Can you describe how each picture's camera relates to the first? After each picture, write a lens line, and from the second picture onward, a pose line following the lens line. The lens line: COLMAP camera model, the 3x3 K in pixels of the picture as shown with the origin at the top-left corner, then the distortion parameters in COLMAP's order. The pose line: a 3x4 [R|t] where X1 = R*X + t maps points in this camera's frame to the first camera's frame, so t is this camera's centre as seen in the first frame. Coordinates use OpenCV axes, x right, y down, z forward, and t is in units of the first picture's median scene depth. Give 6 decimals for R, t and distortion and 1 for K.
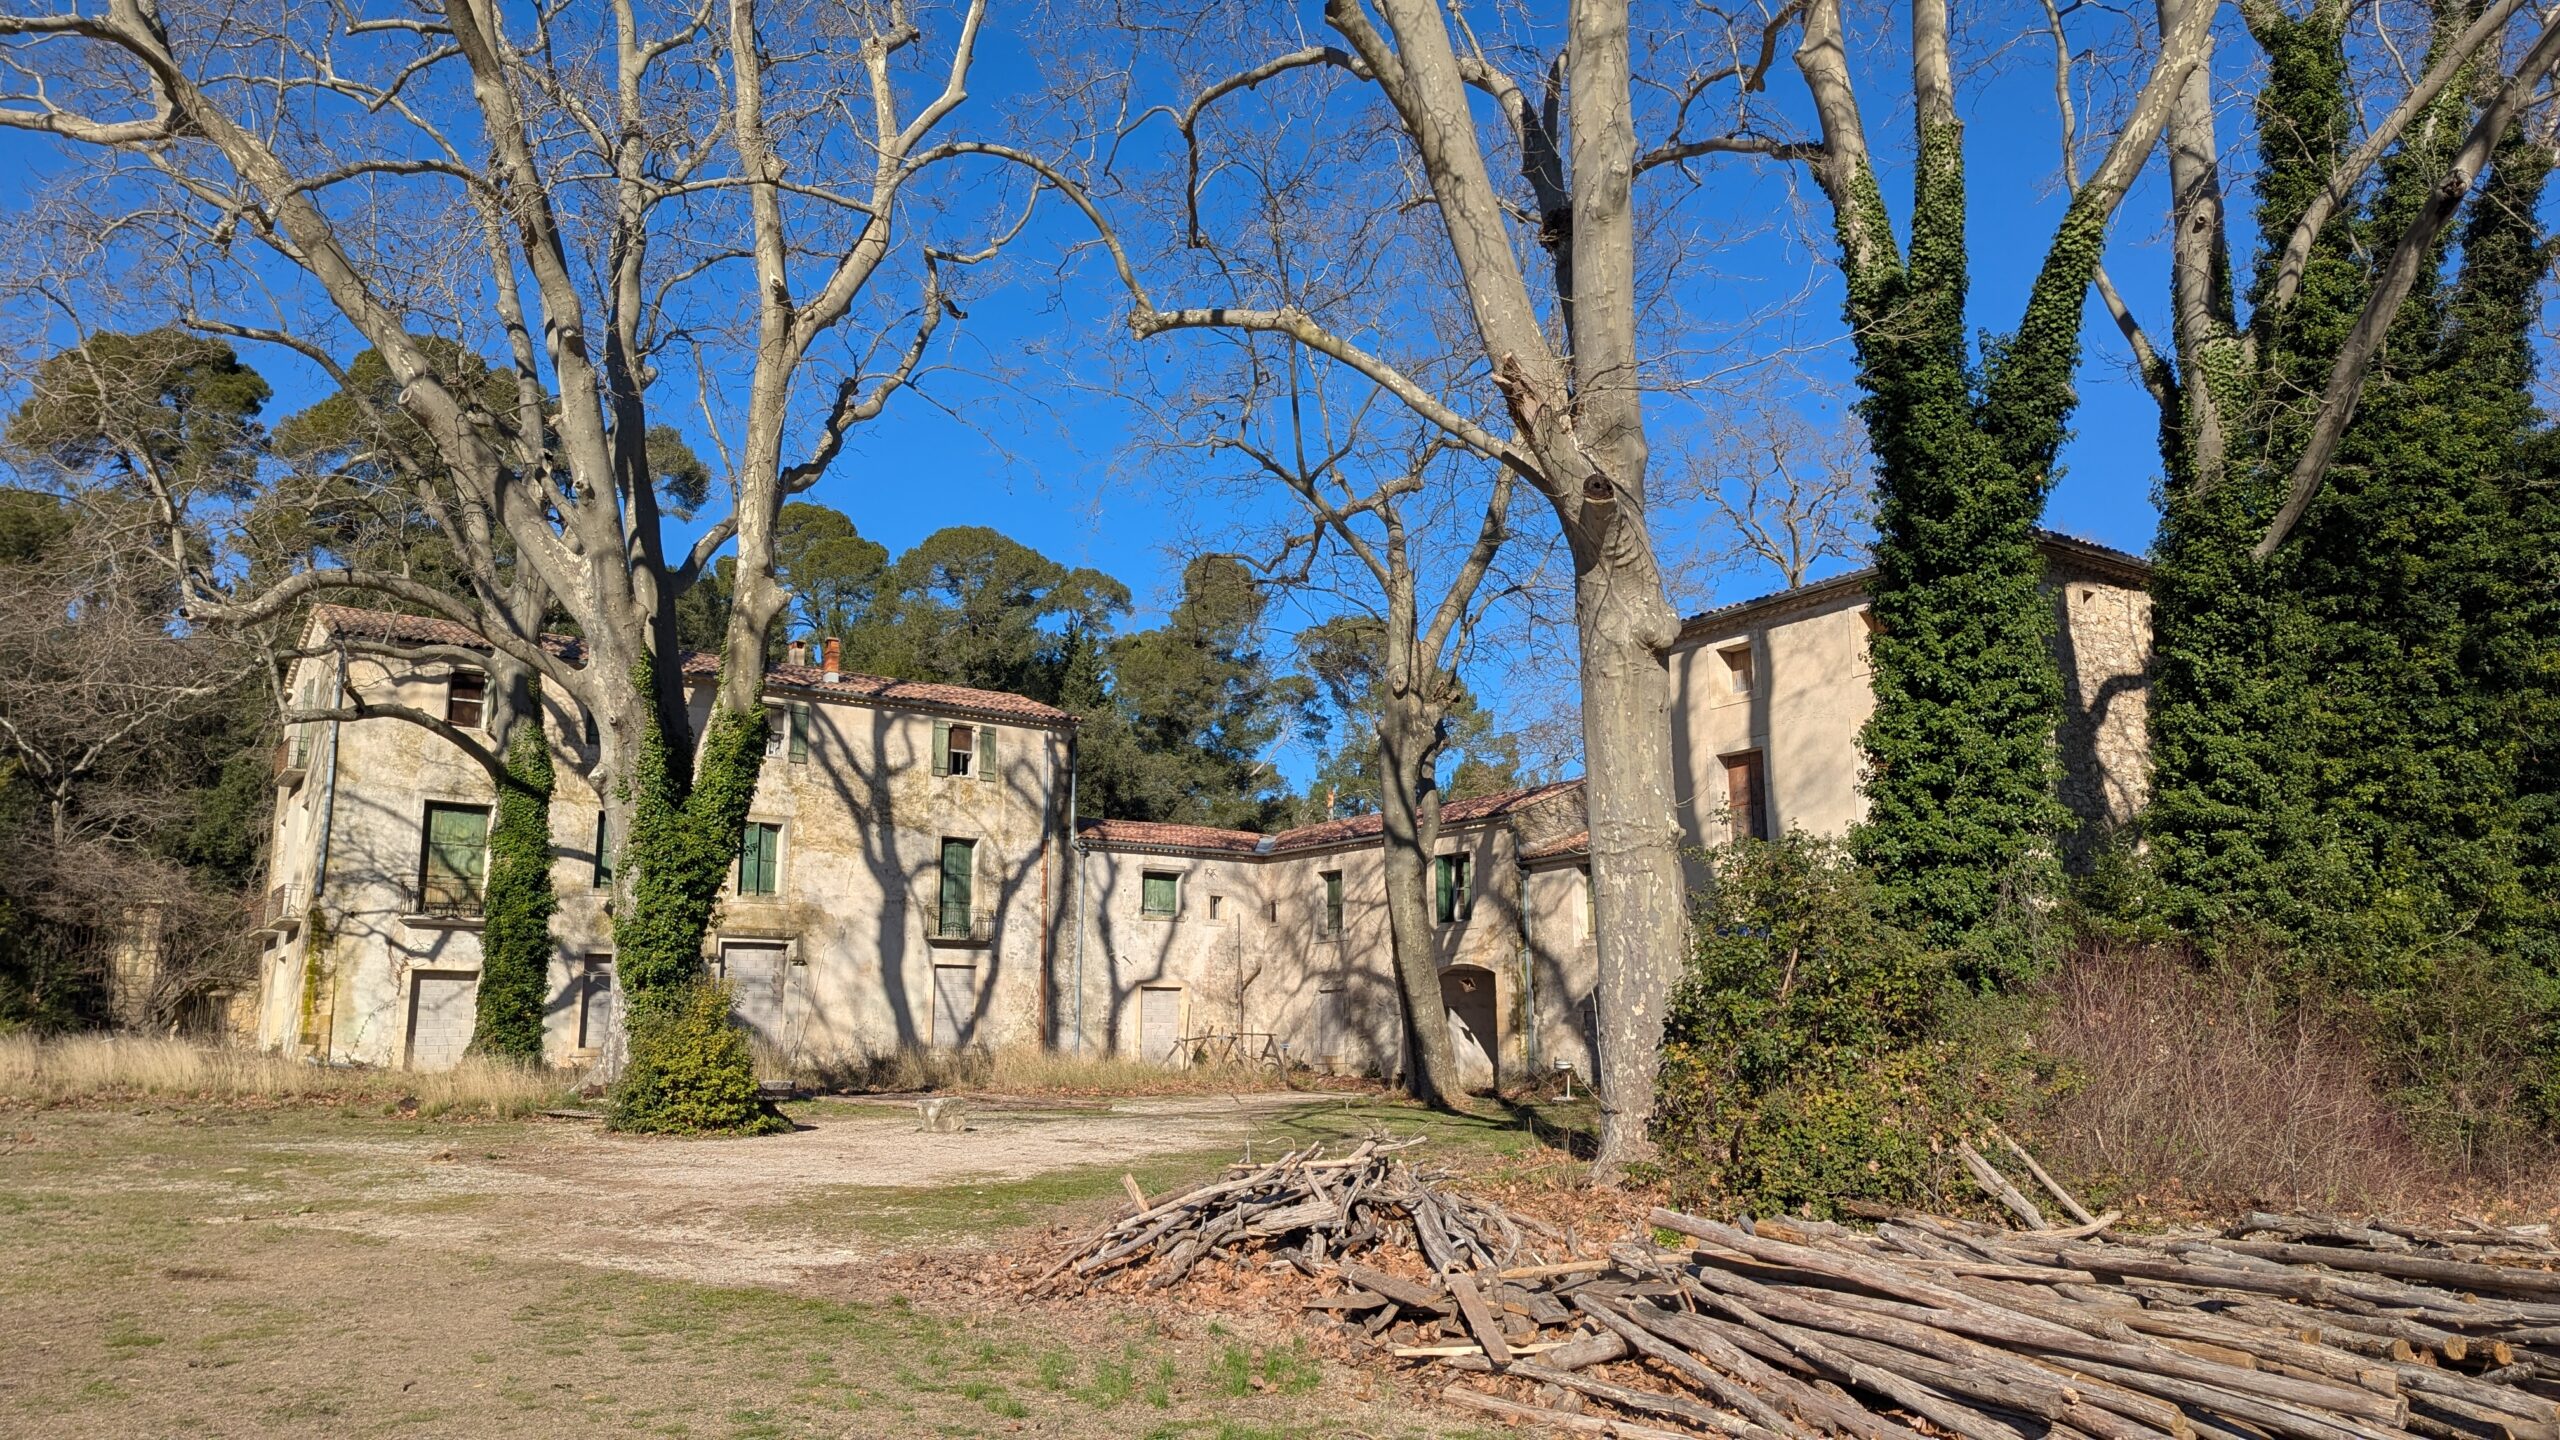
lens RADIAL K [[1874.0, 0, 1280.0], [0, 1874.0, 720.0], [0, 0, 1]] dist [0.001371, -0.000007]
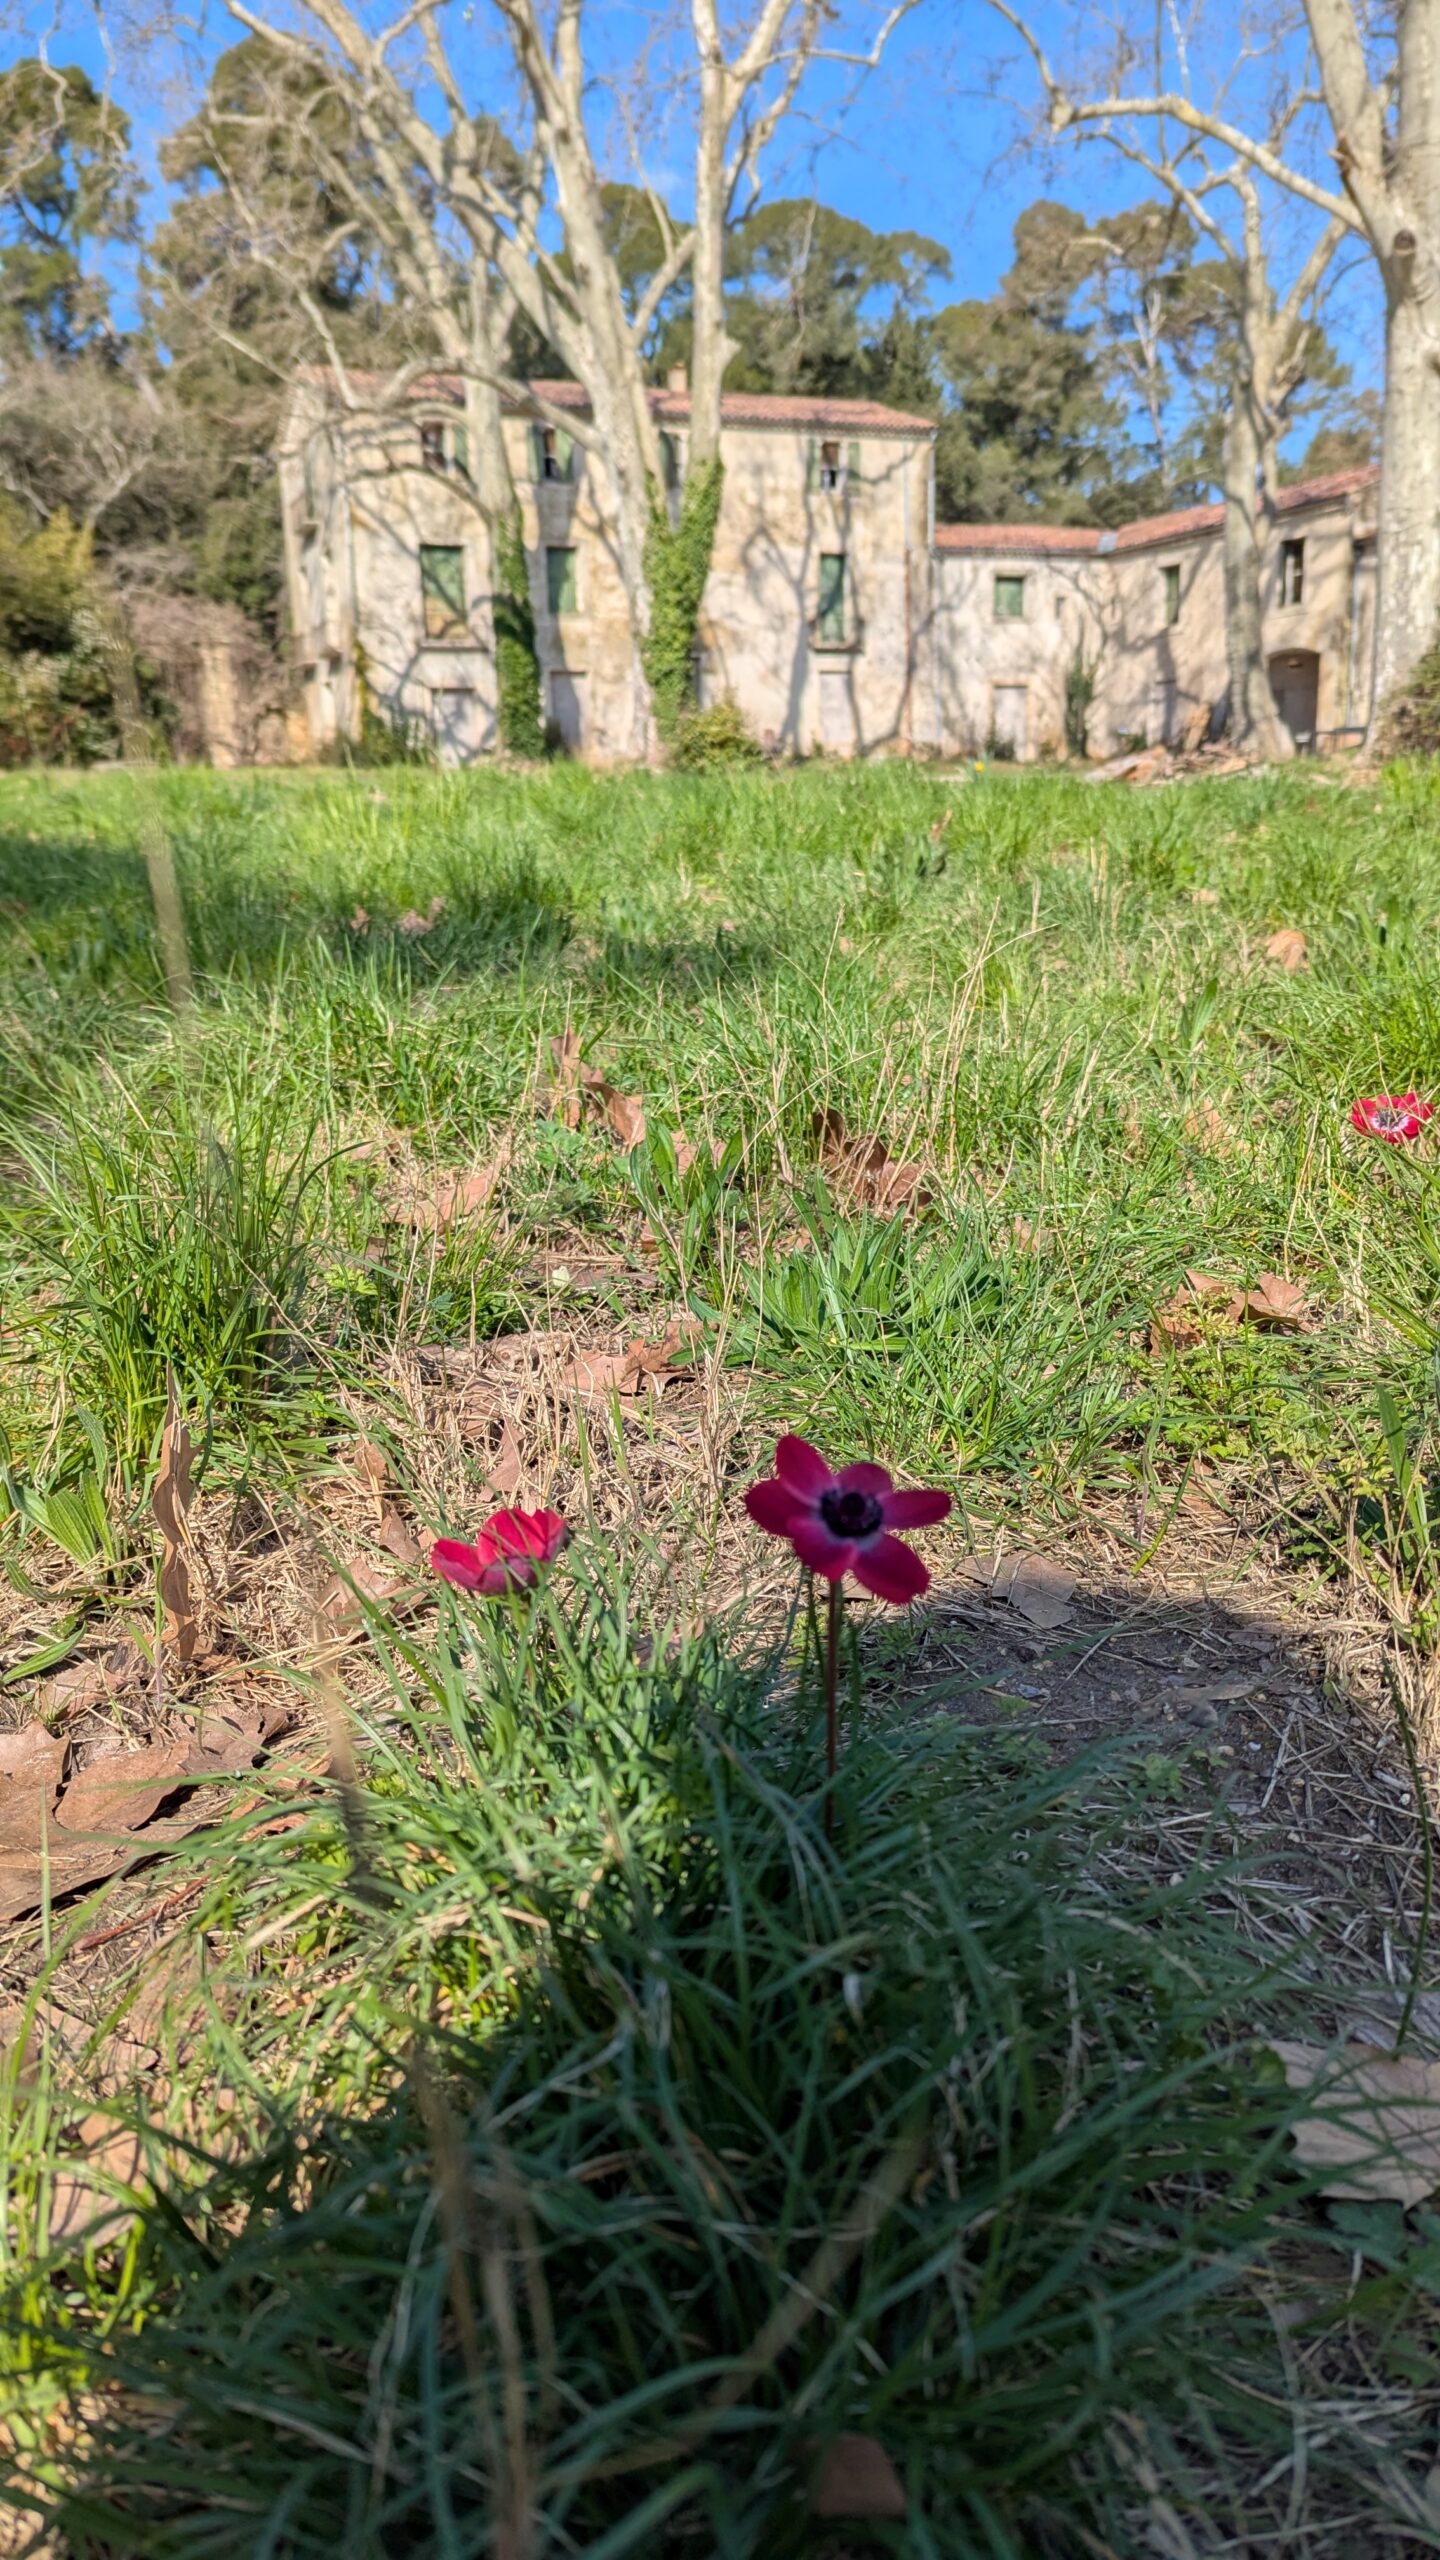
lens RADIAL K [[1874.0, 0, 783.2], [0, 1874.0, 1279.3], [0, 0, 1]] dist [0.001371, -0.000007]
pose [[0.985963, 0.011539, -0.166564, -0.007629], [0.060287, 0.905700, 0.419610, -0.009773], [0.155698, -0.423761, 0.892292, -0.122255]]
